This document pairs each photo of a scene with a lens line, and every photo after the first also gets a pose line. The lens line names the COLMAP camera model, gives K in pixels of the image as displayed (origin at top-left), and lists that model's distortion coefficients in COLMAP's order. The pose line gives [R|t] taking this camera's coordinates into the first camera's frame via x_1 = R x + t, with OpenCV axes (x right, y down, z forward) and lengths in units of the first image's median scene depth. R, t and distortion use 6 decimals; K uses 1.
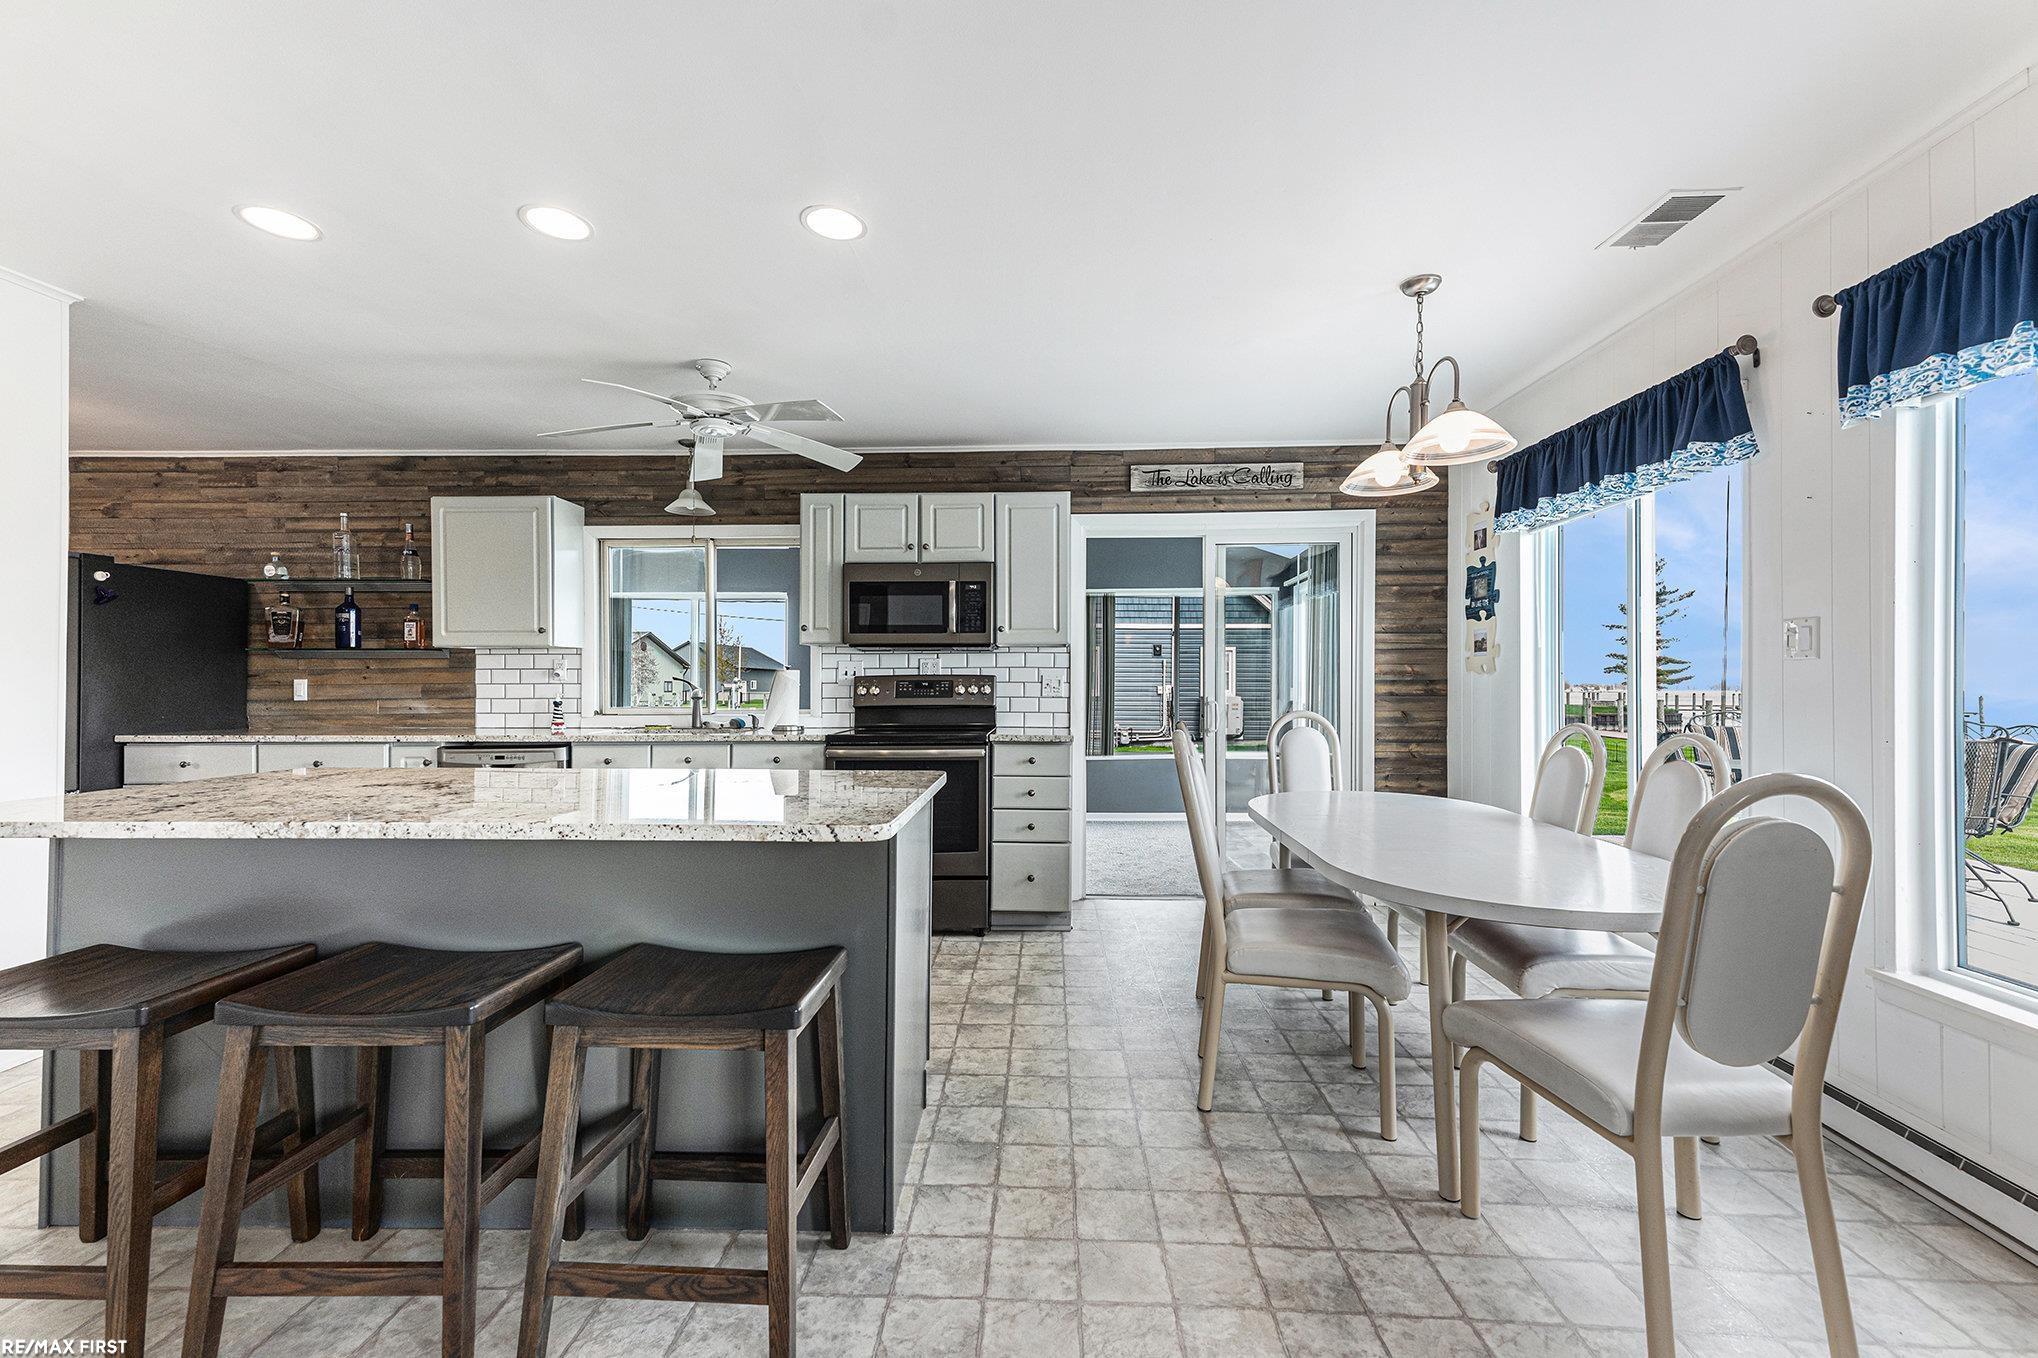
lens RADIAL K [[849.4, 0, 1020.7], [0, 849.4, 688.3], [0, 0, 1]] dist [0.012458, -0.000185]
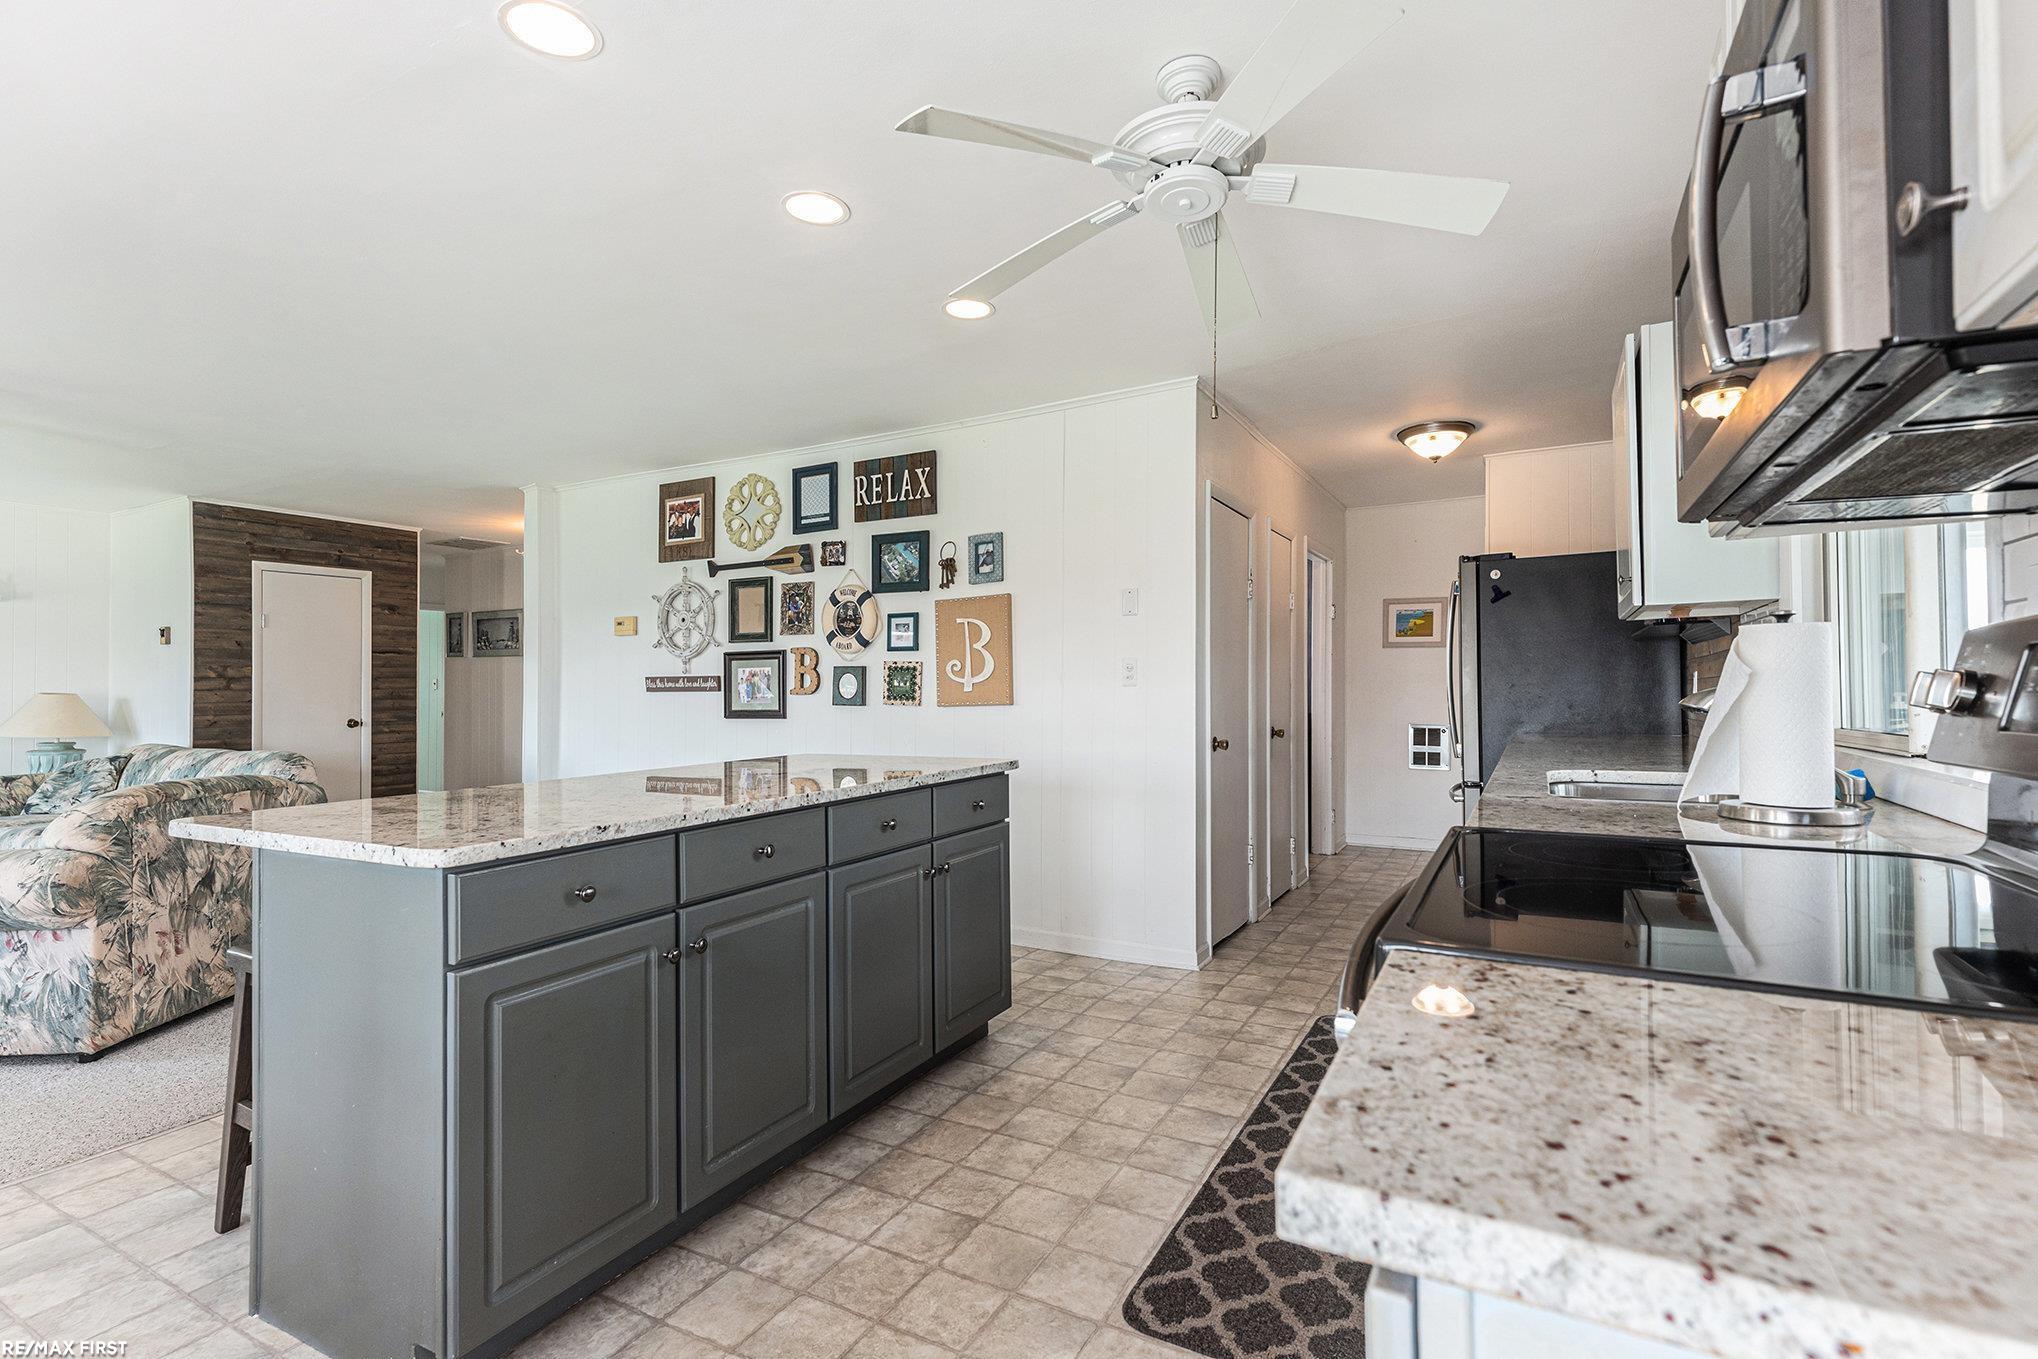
lens RADIAL K [[965.0, 0, 1043.9], [0, 965.0, 684.6], [0, 0, 1]] dist [0.000170, -0.000146]
pose [[-0.455259, 0.005062, -0.890345, 0.171281], [0.009729, 0.999952, 0.000710, -0.005767], [0.890306, -0.008339, -0.455286, 0.945064]]
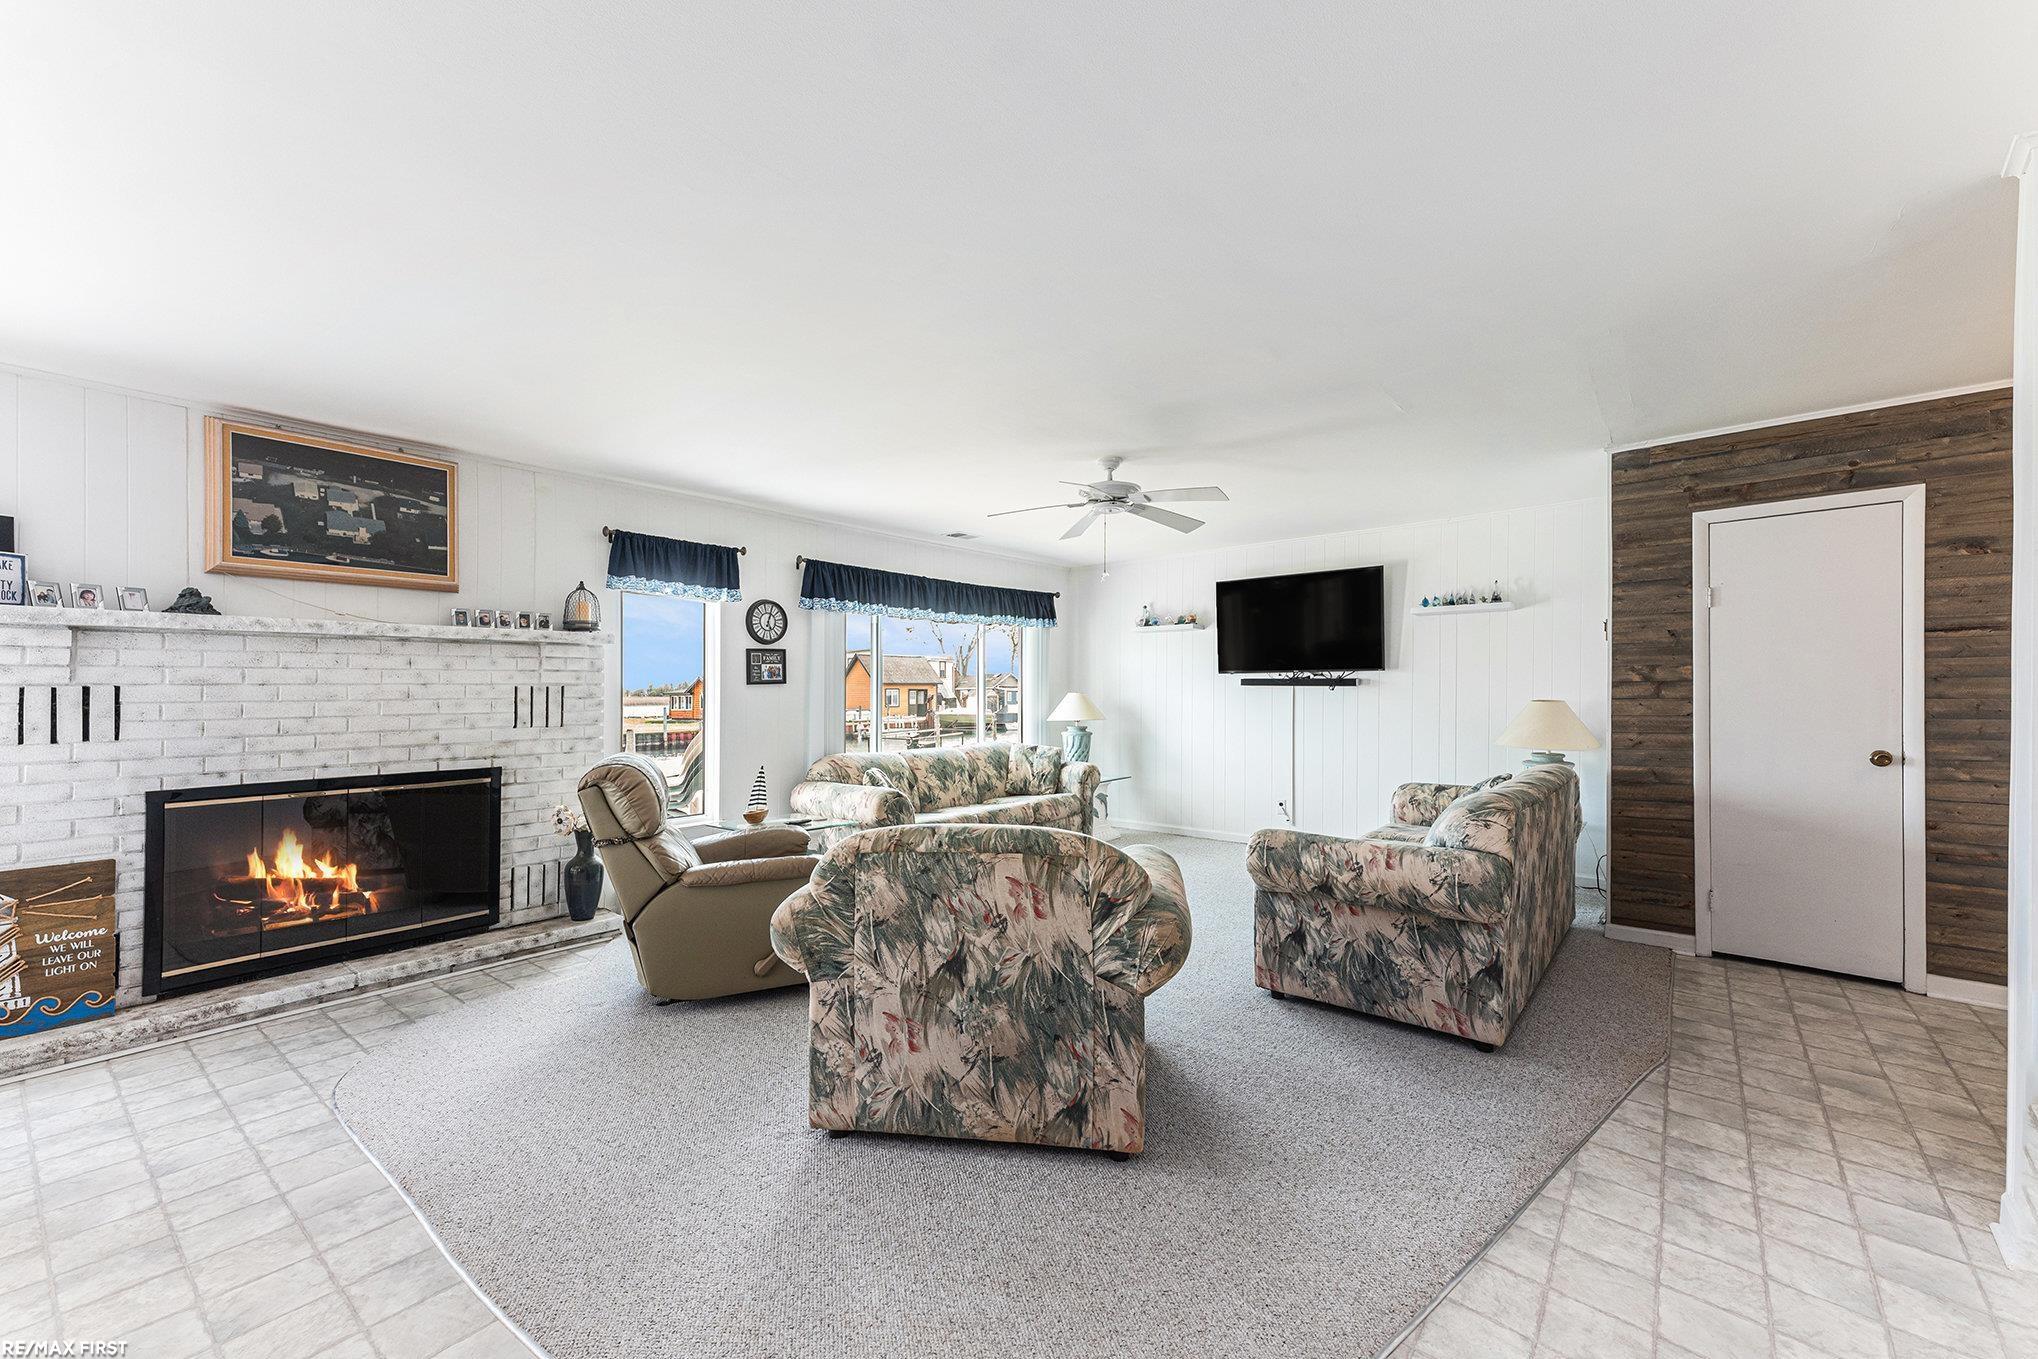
lens RADIAL K [[837.8, 0, 1009.7], [0, 837.8, 679.9], [0, 0, 1]] dist [0.028720, 0.000239]
pose [[-0.793290, 0.017691, 0.608587, -0.584983], [0.006917, 0.999775, -0.020046, -0.015691], [-0.608805, -0.011692, -0.793234, 0.343309]]
